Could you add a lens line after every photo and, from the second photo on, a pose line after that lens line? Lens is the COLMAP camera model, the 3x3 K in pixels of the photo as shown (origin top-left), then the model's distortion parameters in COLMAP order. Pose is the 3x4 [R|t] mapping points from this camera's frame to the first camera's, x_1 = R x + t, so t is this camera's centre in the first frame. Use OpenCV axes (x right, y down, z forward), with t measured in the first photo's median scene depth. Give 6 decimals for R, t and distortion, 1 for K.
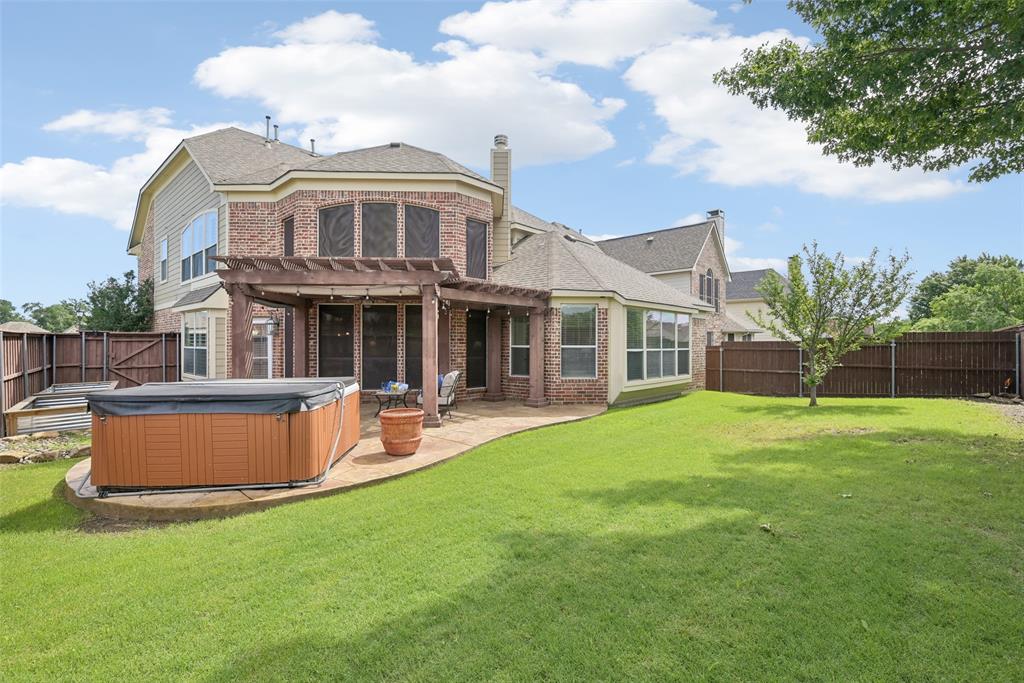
lens RADIAL K [[471.7, 0, 513.1], [0, 471.7, 340.5], [0, 0, 1]] dist [0.007384, 0.000586]
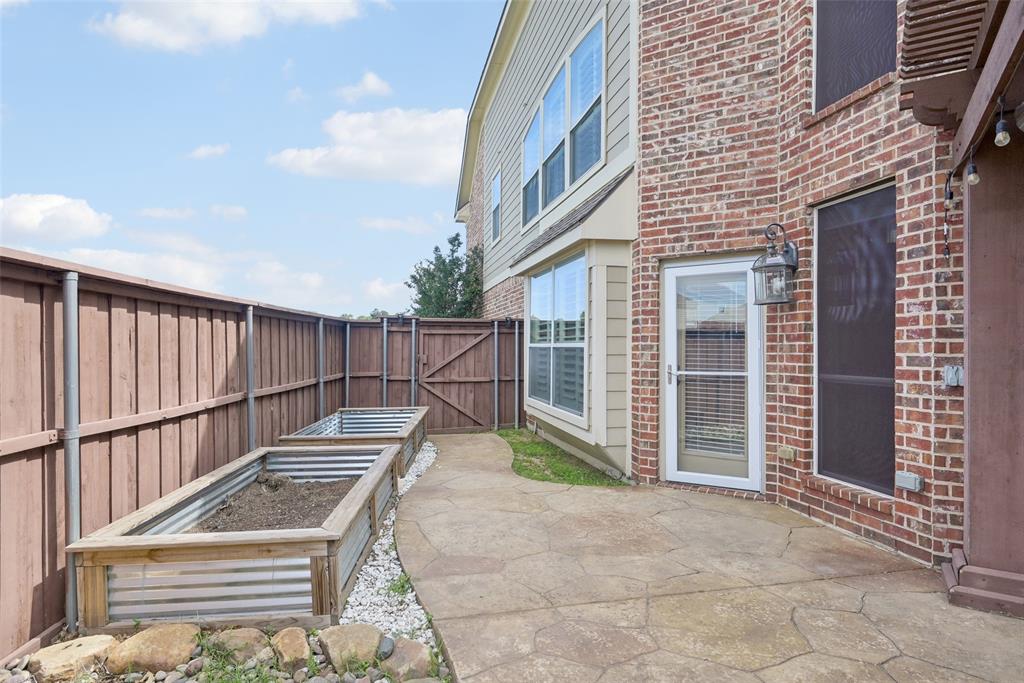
lens RADIAL K [[552.9, 0, 511.7], [0, 552.9, 346.8], [0, 0, 1]] dist [0.003893, -0.000828]
pose [[0.825107, 0.003778, -0.564963, -0.362595], [-0.004187, 0.999991, 0.000573, 0.014712], [0.564960, 0.001892, 0.825116, 0.483951]]
